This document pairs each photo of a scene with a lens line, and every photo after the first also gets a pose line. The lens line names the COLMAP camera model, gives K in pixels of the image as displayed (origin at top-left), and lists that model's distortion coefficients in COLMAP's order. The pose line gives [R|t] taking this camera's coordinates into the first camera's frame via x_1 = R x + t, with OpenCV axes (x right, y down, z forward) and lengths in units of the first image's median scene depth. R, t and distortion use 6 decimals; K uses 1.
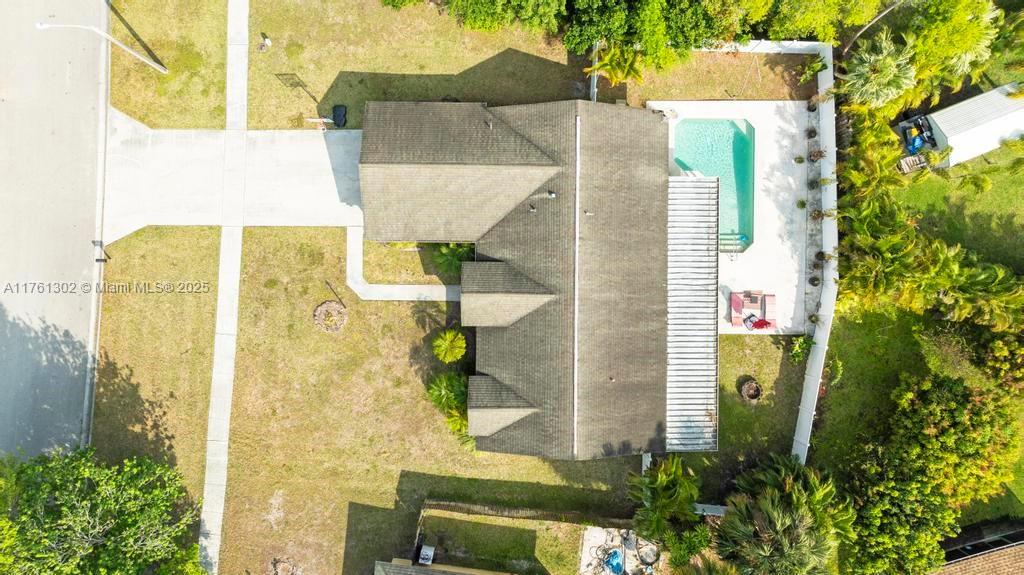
lens RADIAL K [[711.2, 0, 512.0], [0, 711.2, 287.5], [0, 0, 1]] dist [-0.011446, -0.001194]
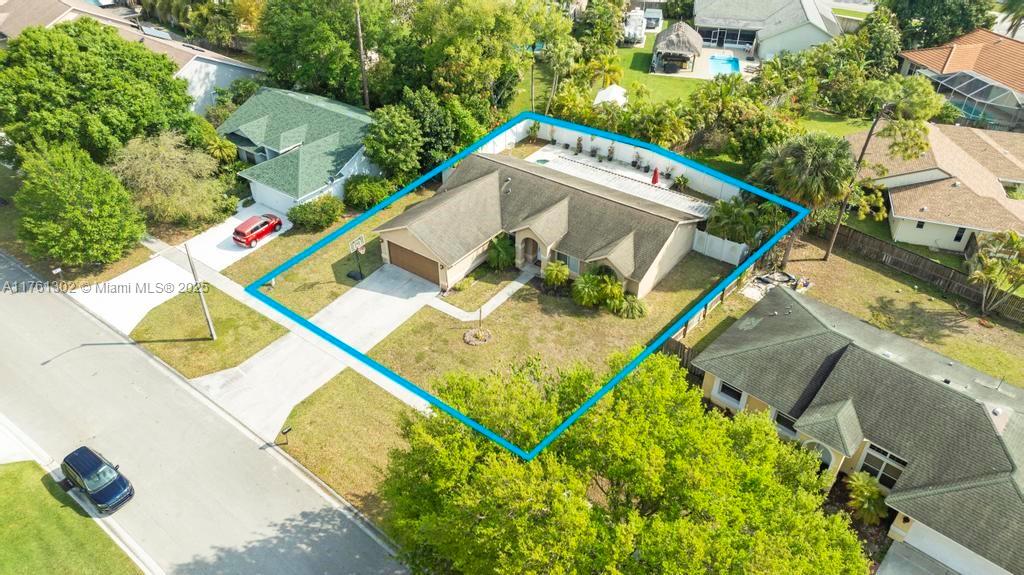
lens RADIAL K [[711.2, 0, 512.0], [0, 711.2, 287.5], [0, 0, 1]] dist [-0.011446, -0.001194]
pose [[0.580951, -0.492691, 0.647882, -0.908218], [0.813908, 0.344795, -0.467621, 0.580743], [0.007006, 0.798982, 0.601314, 0.261587]]
